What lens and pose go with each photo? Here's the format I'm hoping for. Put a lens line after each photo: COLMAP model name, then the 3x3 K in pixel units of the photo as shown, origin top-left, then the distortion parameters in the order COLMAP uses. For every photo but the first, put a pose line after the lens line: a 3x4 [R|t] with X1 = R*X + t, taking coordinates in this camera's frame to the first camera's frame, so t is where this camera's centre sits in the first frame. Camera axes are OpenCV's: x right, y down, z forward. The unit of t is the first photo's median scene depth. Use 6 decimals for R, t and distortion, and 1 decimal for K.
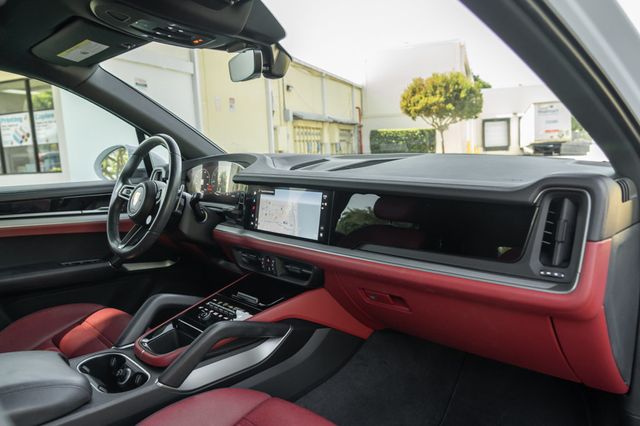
lens RADIAL K [[479.8, 0, 312.2], [0, 479.8, 213.7], [0, 0, 1]] dist [-0.007069, -0.002912]
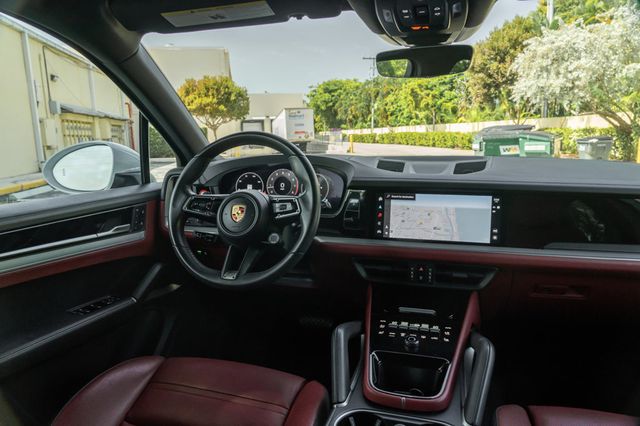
lens RADIAL K [[437.5, 0, 320.0], [0, 437.5, 213.0], [0, 0, 1]] dist [-0.011711, -0.003419]
pose [[0.858781, -0.063666, 0.508372, -0.086439], [0.054322, 0.997971, 0.033217, -0.006685], [-0.509455, -0.000910, 0.860497, 0.044107]]
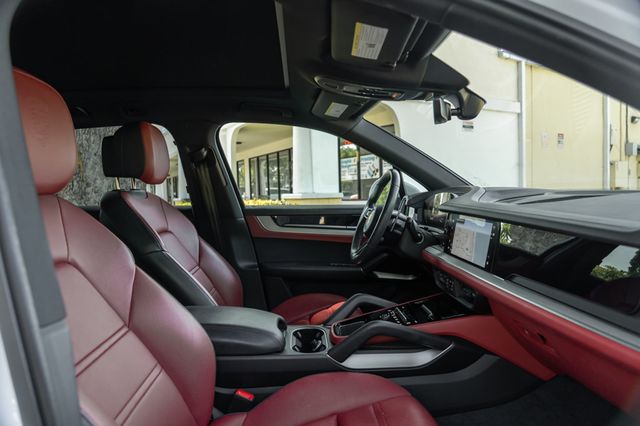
lens RADIAL K [[437.5, 0, 320.0], [0, 437.5, 213.0], [0, 0, 1]] dist [-0.011711, -0.003419]
pose [[0.772555, 0.059992, -0.632108, 0.037712], [-0.101543, 0.994387, -0.029730, 0.000033], [0.626776, 0.087154, 0.774310, 0.001799]]
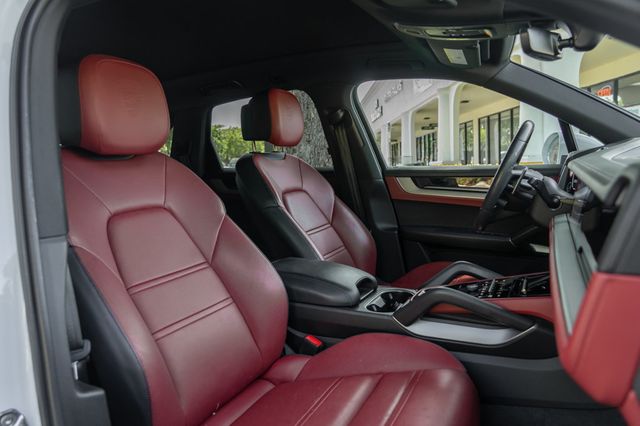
lens RADIAL K [[463.2, 0, 320.0], [0, 463.2, 213.0], [0, 0, 1]] dist [-0.014156, -0.003573]
pose [[0.367961, 0.130578, -0.920627, 0.066977], [-0.109757, 0.989268, 0.096445, -0.002064], [0.923341, 0.065557, 0.378344, 0.030931]]
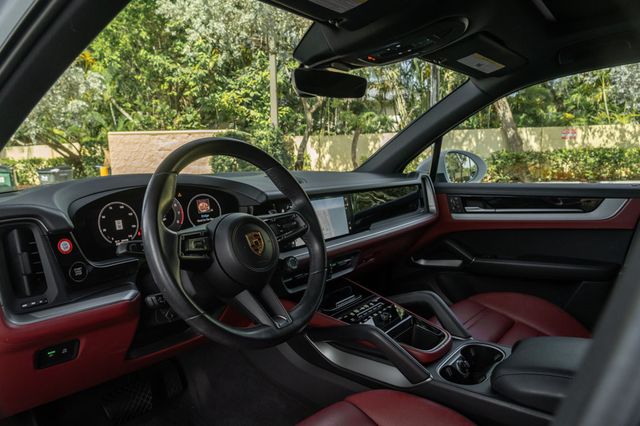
lens RADIAL K [[431.8, 0, 320.0], [0, 431.8, 213.0], [0, 0, 1]] dist [-0.003266, 0.001313]
pose [[-0.147556, -0.086962, 0.985223, -0.127233], [0.170407, 0.978996, 0.111934, -0.016034], [-0.974263, 0.184405, -0.129638, 0.138114]]
